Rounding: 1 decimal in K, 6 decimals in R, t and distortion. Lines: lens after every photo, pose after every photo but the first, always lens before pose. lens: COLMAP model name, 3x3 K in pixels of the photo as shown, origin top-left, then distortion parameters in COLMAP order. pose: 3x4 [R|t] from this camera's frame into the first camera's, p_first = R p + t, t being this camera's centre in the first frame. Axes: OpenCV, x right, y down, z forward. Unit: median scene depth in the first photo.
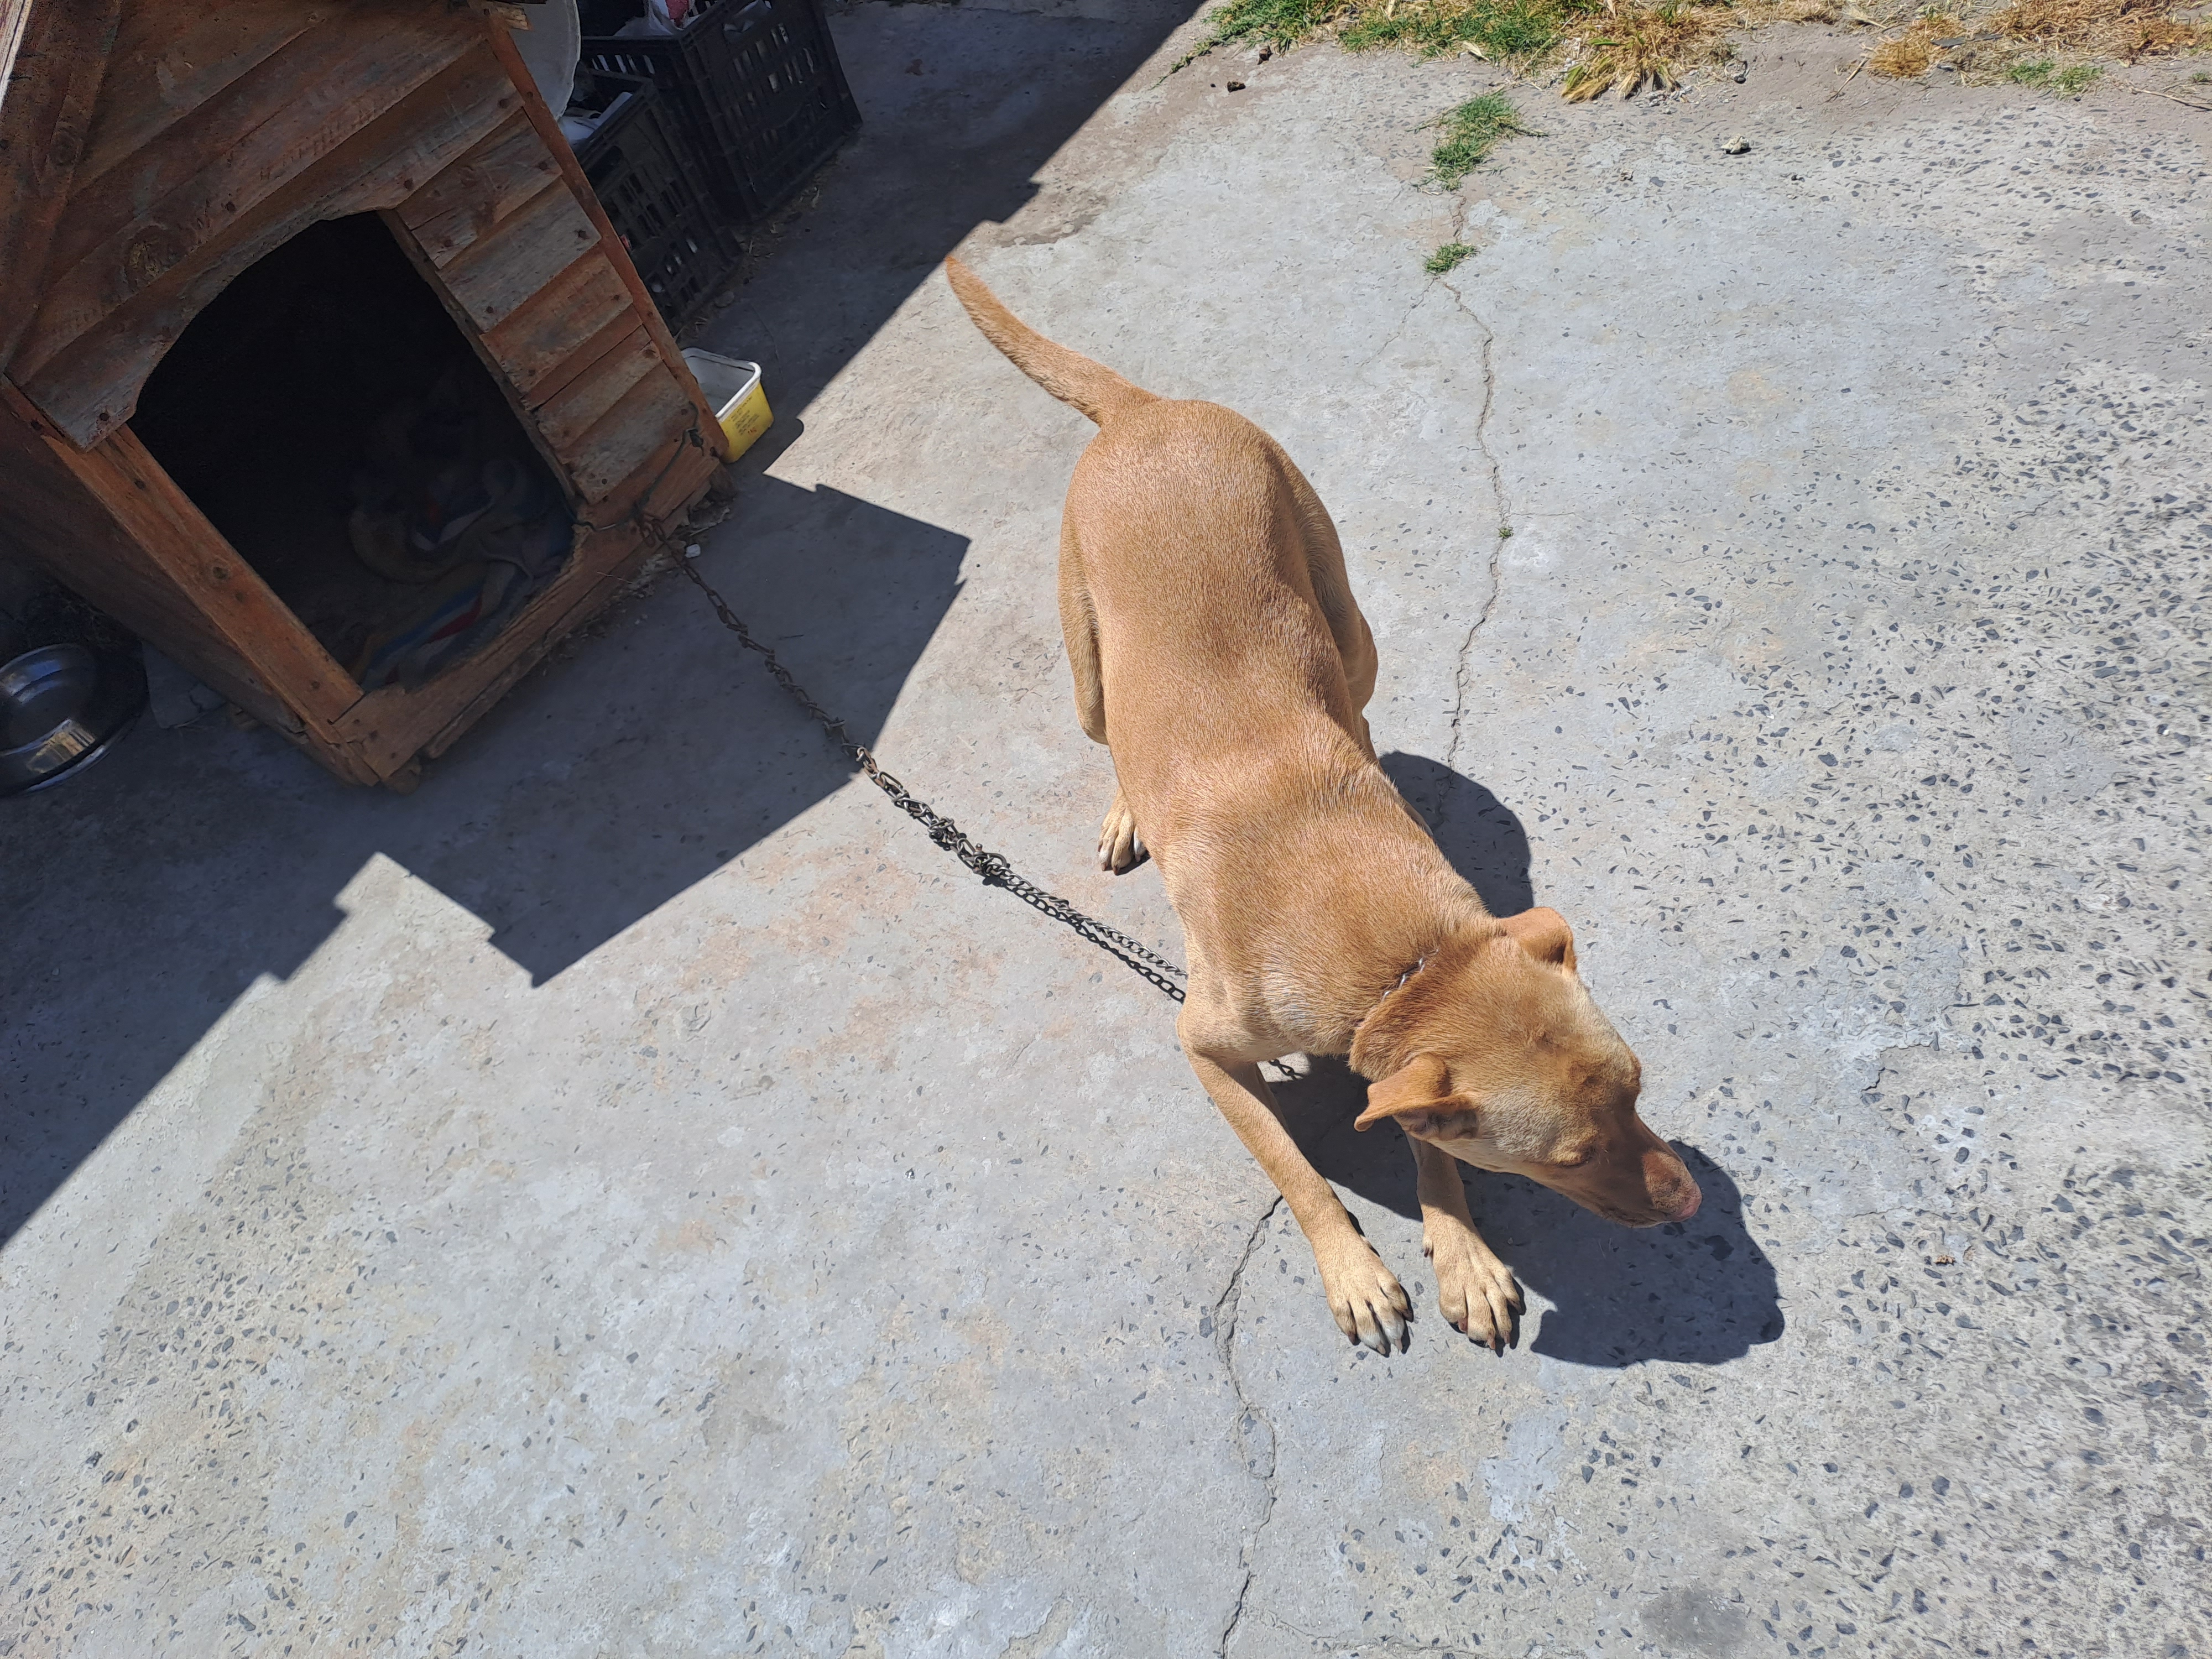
lens RADIAL K [[1650.5, 0, 1134.0], [0, 1650.5, 889.2], [0, 0, 1]] dist [0.047546, -0.046144]
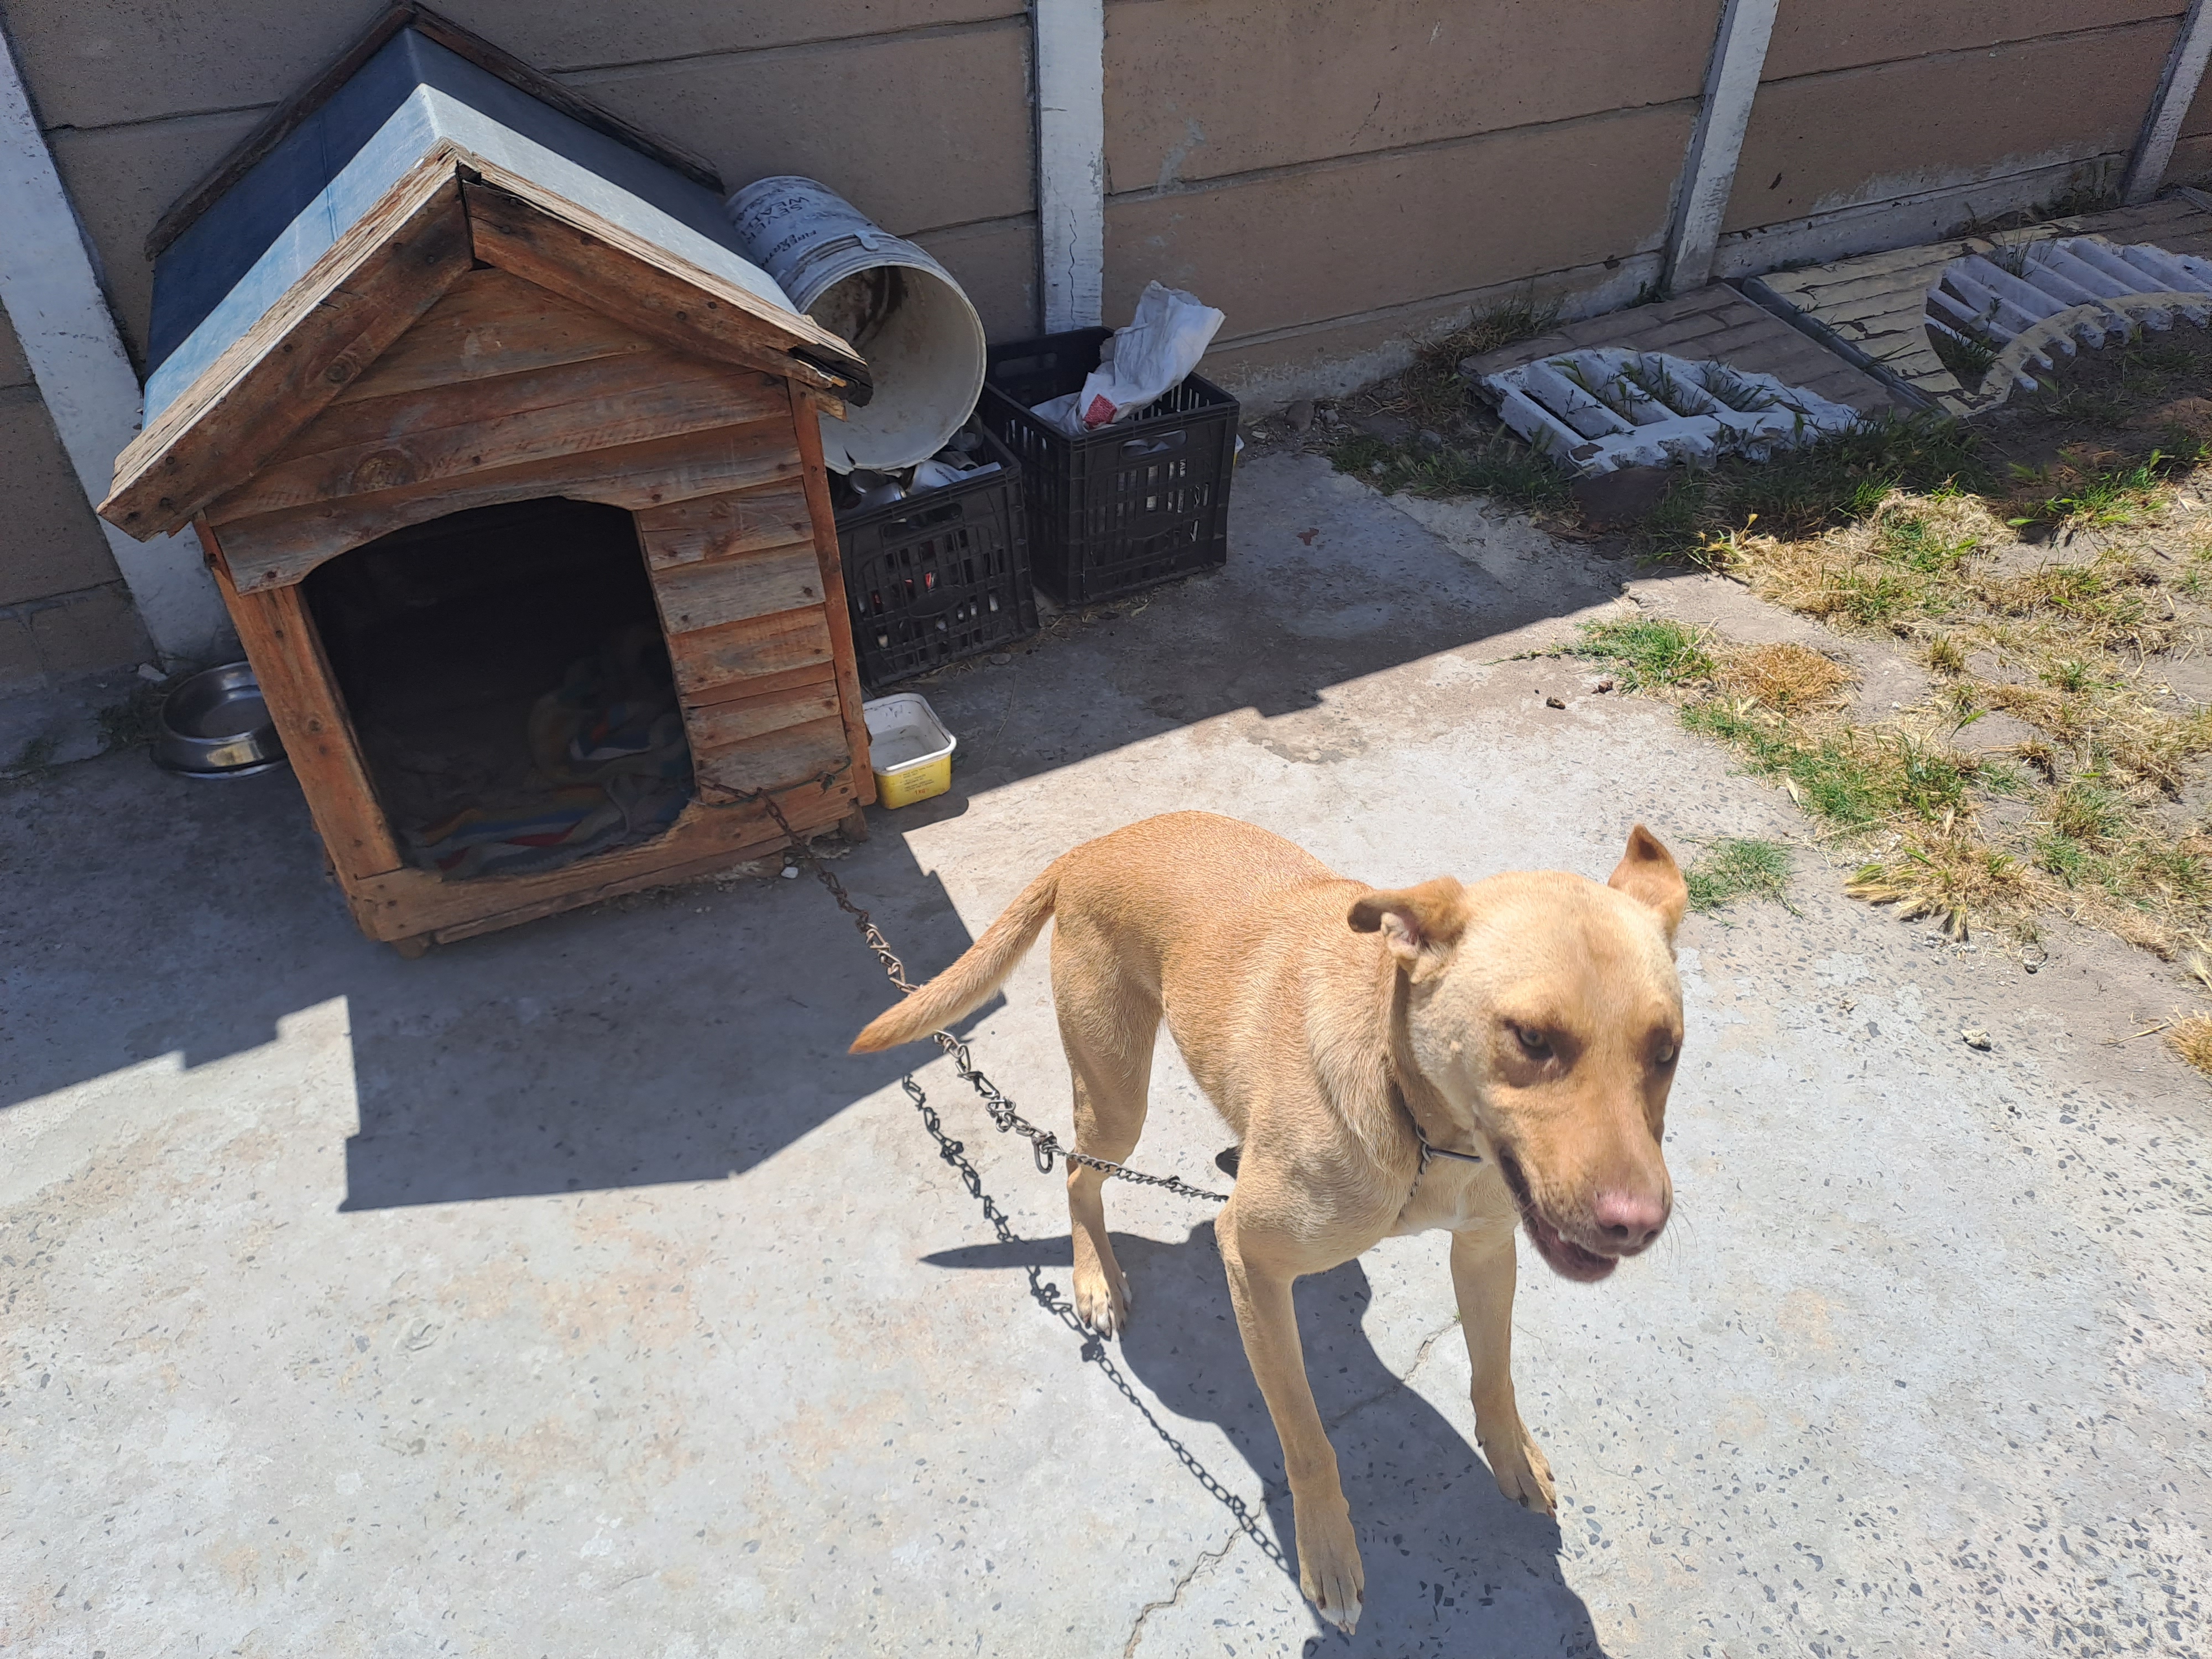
lens RADIAL K [[1650.5, 0, 1135.0], [0, 1650.5, 870.4], [0, 0, 1]] dist [0.047546, -0.046144]
pose [[0.849460, 0.476677, -0.226267, 0.174184], [-0.507427, 0.855568, -0.102575, -0.257314], [0.144691, 0.201947, 0.968649, 0.062765]]
